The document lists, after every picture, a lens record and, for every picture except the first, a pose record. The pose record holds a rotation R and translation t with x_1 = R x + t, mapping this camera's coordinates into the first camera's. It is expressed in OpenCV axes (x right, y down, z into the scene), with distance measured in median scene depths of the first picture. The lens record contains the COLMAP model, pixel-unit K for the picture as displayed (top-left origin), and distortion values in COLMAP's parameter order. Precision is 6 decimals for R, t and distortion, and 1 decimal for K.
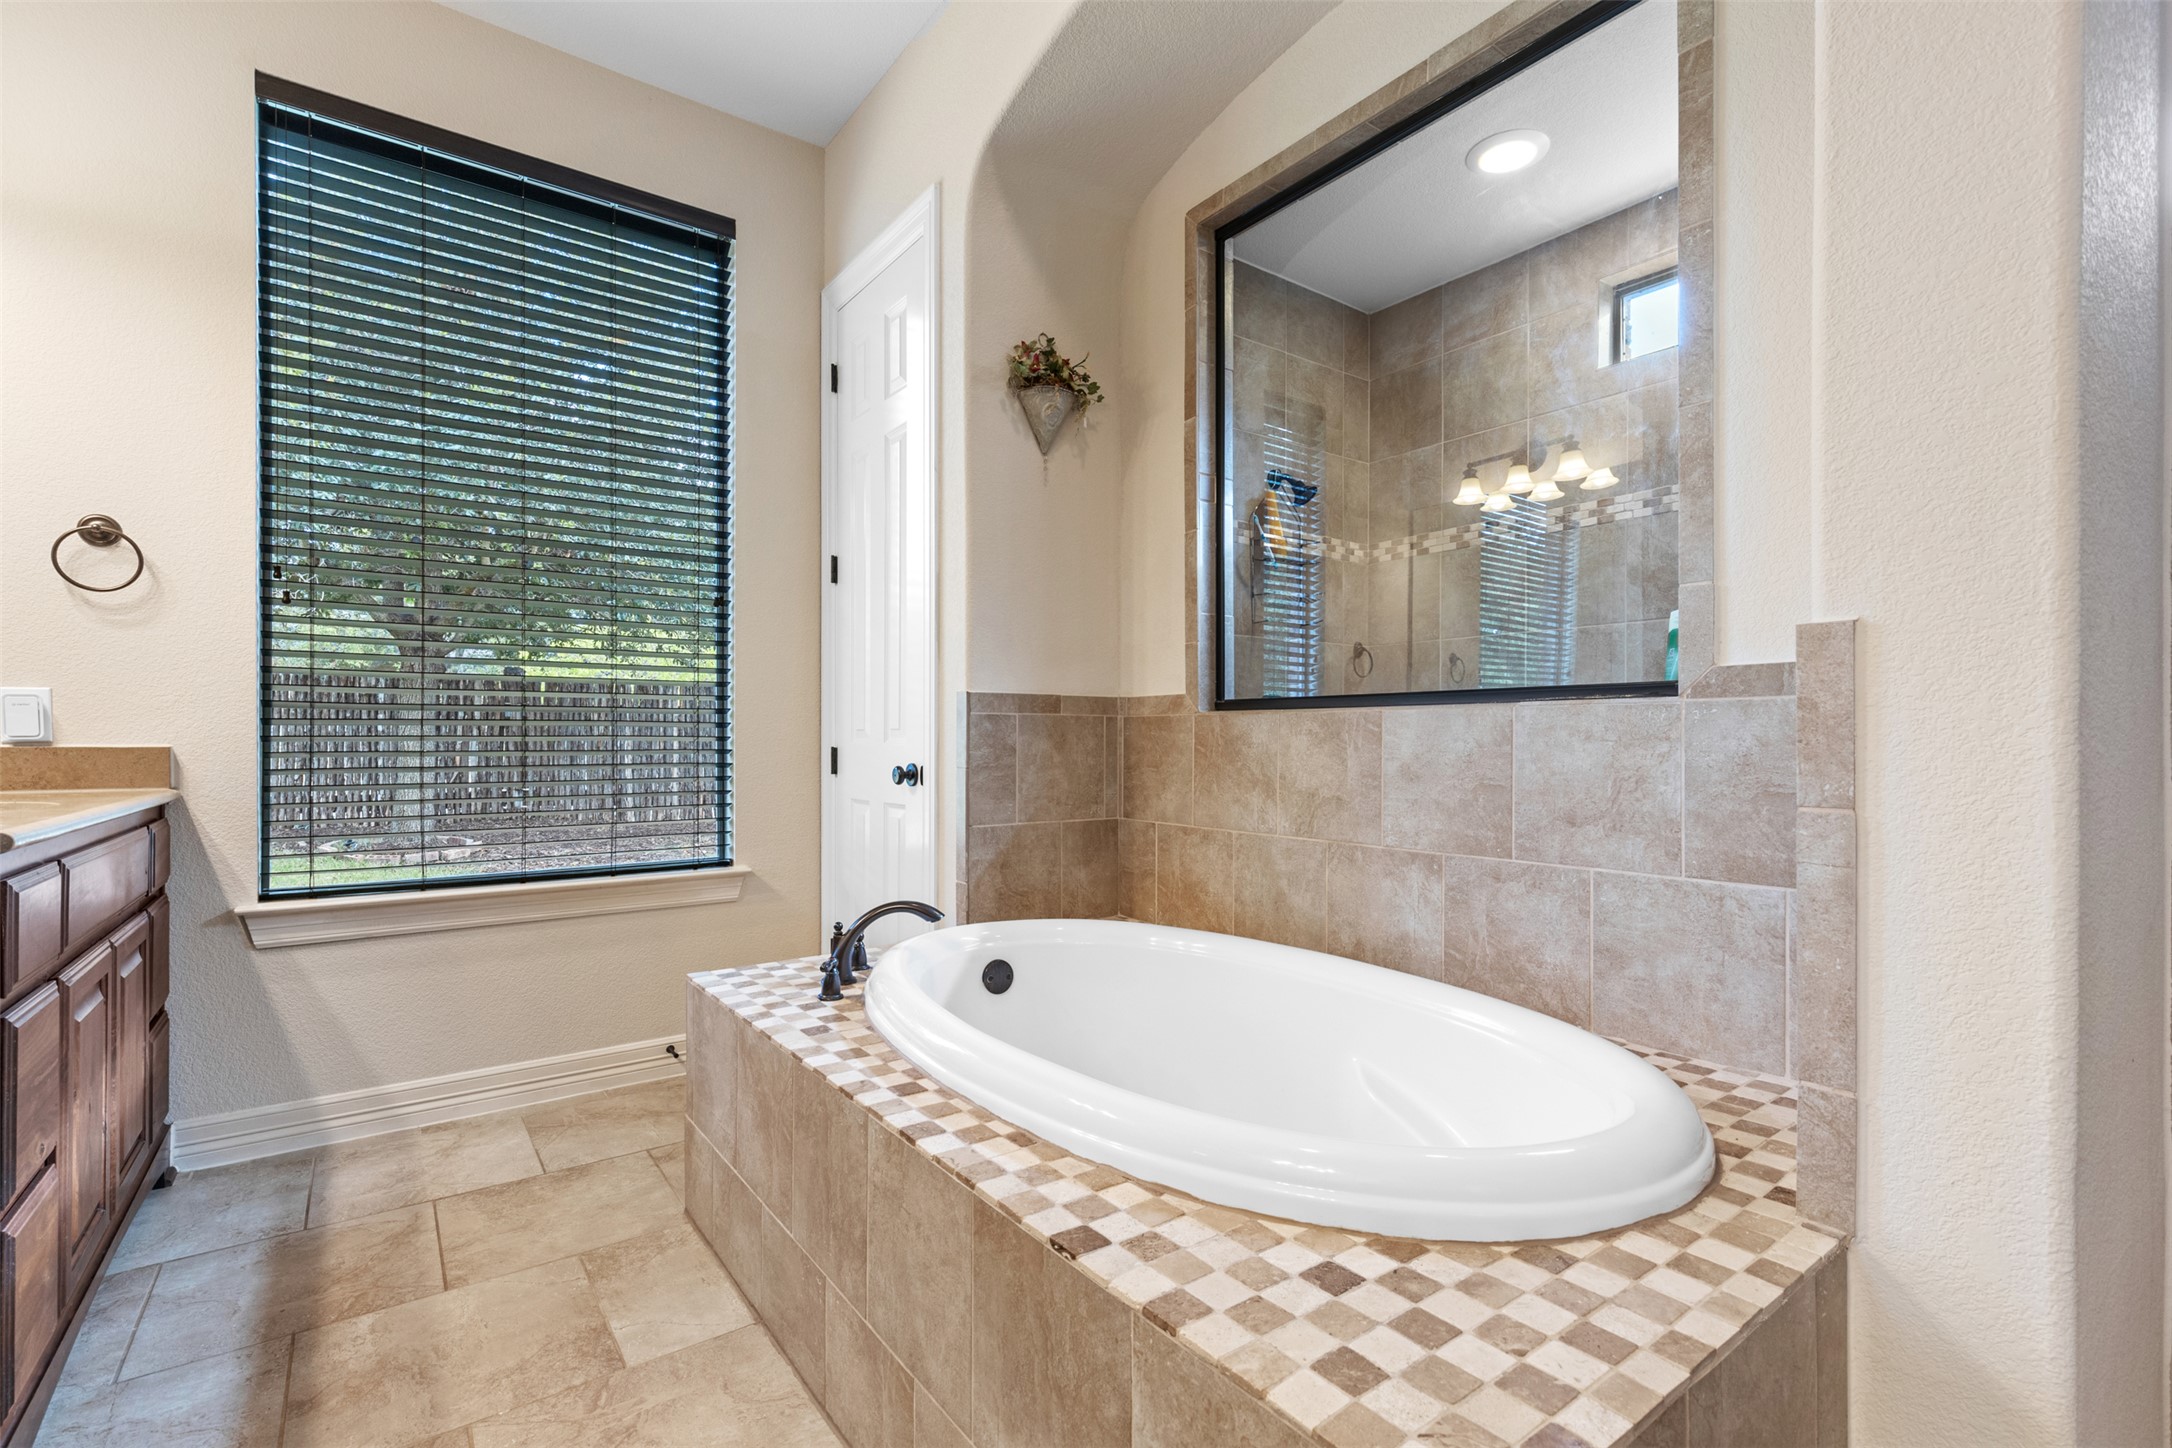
lens RADIAL K [[977.2, 0, 1097.9], [0, 977.2, 735.6], [0, 0, 1]] dist [0.011061, -0.002968]
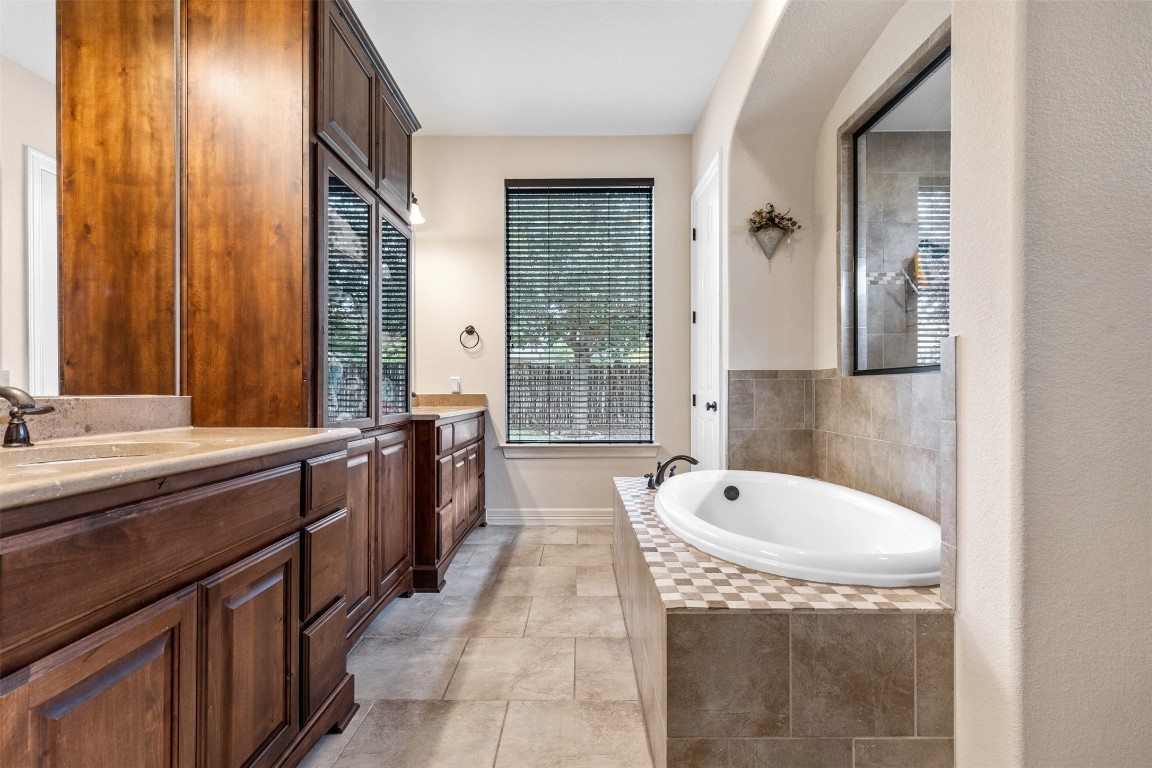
lens RADIAL K [[518.3, 0, 579.8], [0, 518.3, 388.7], [0, 0, 1]] dist [0.011061, -0.002968]
pose [[0.804431, -0.006132, -0.594014, 0.337426], [0.005613, 0.999981, -0.002721, 0.000050], [0.594019, -0.001145, 0.804450, -0.202613]]
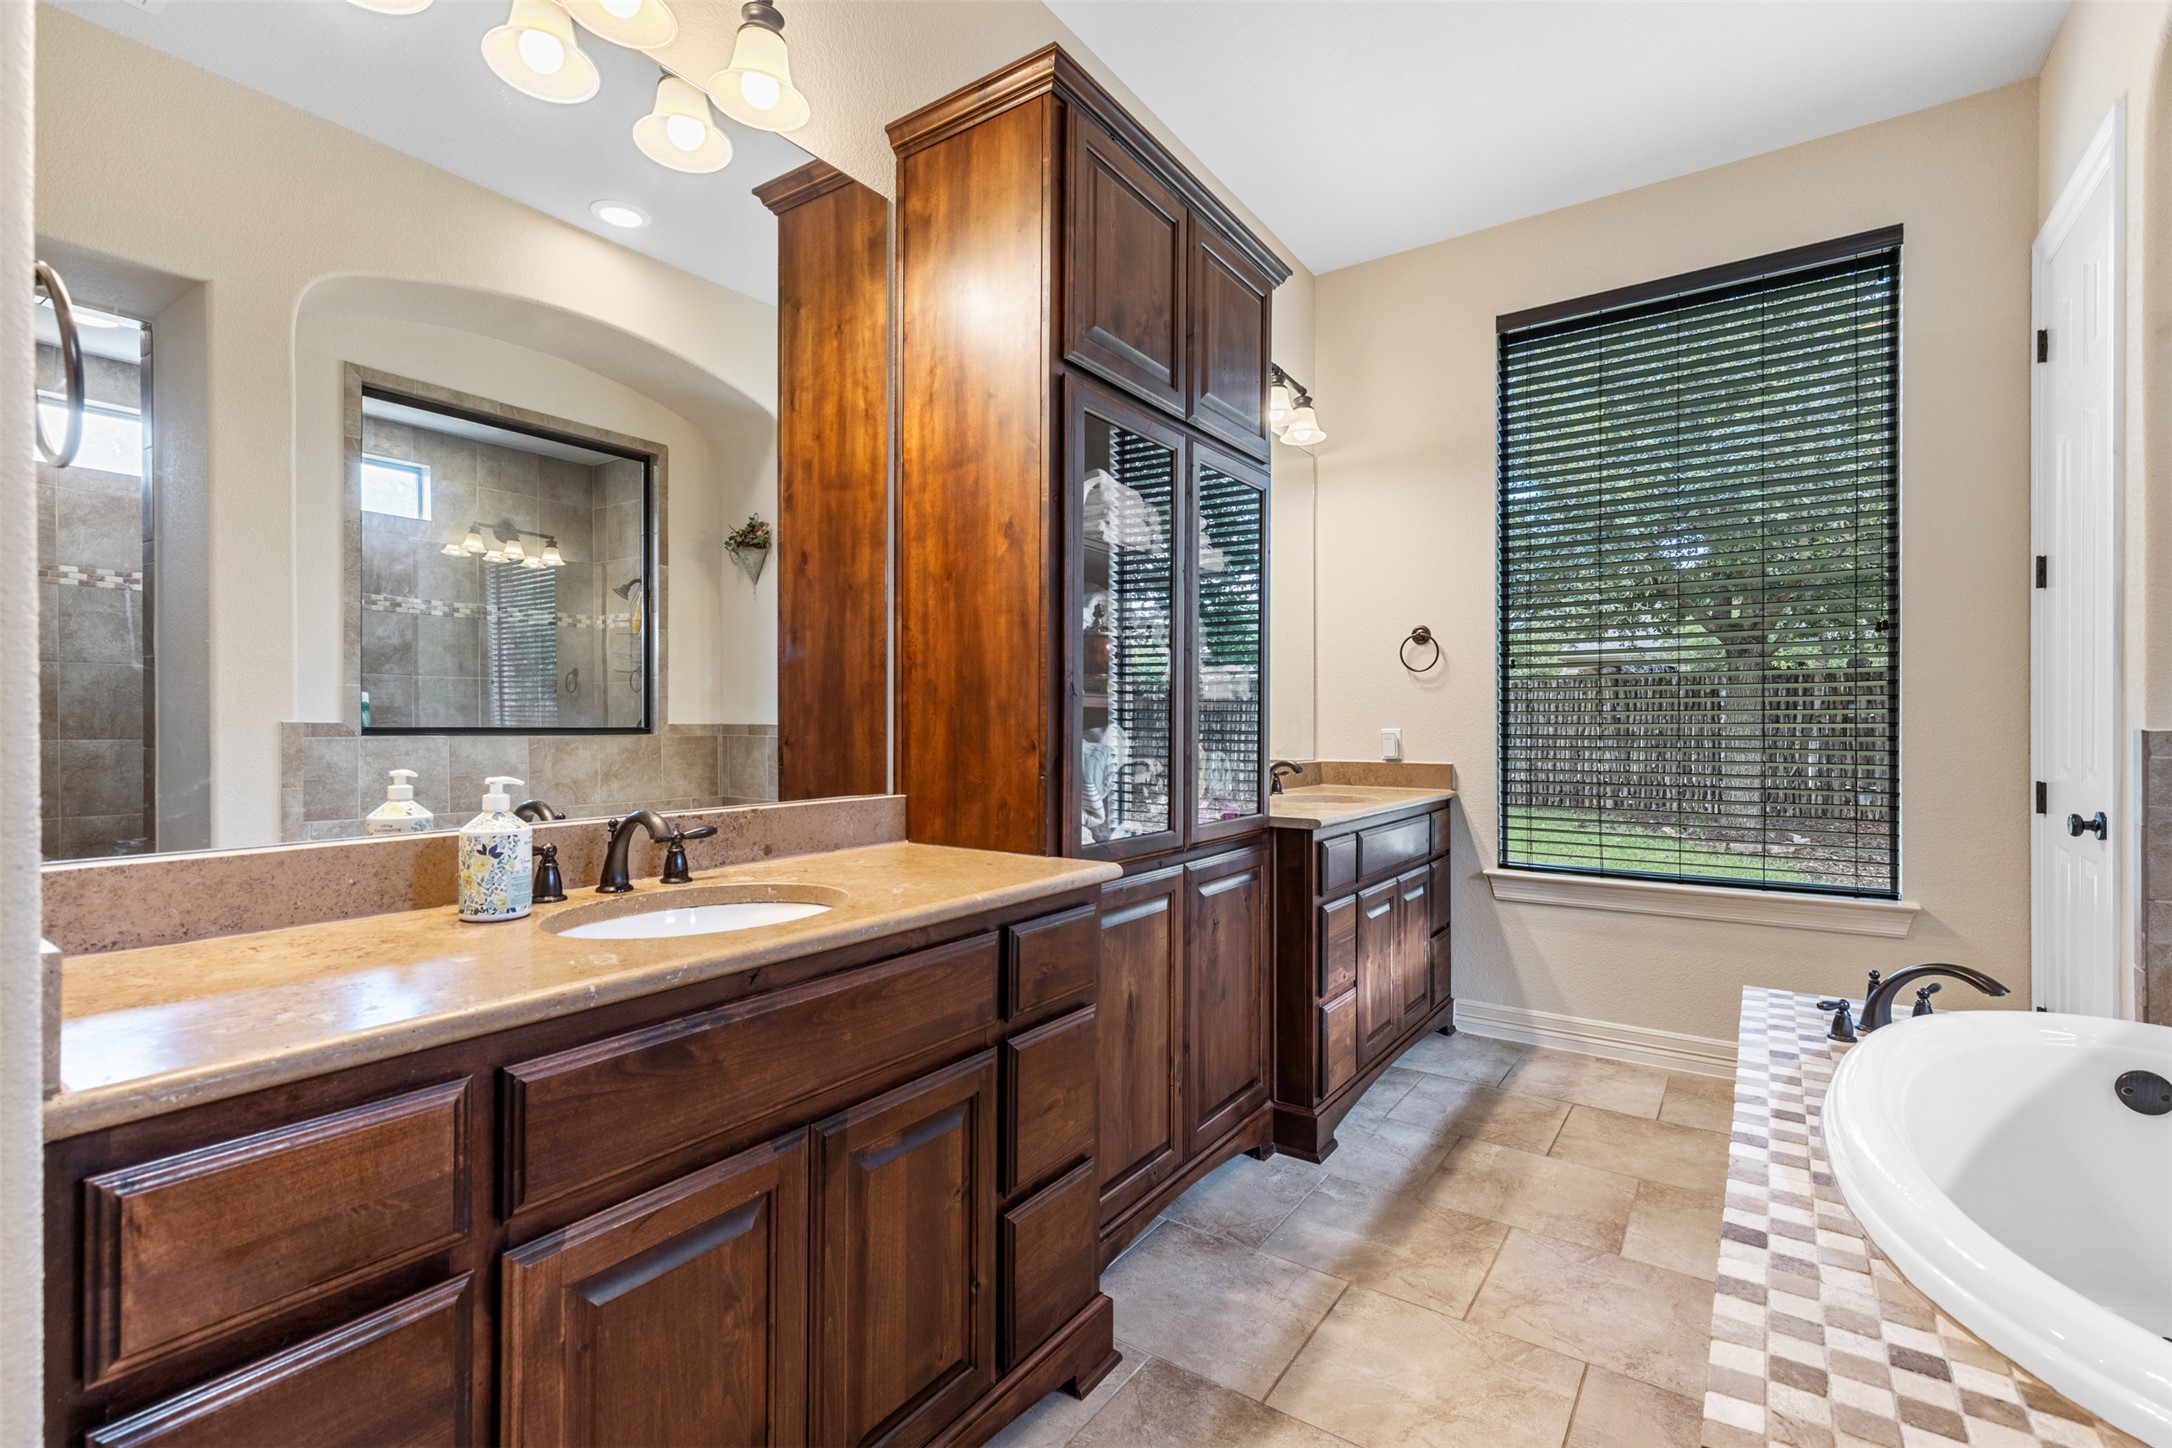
lens RADIAL K [[977.2, 0, 1090.8], [0, 977.2, 715.5], [0, 0, 1]] dist [0.011061, -0.002968]
pose [[0.325613, -0.006751, -0.945479, 0.379057], [0.001573, 0.999977, -0.006599, -0.058190], [0.945502, 0.000661, 0.325616, -0.080860]]
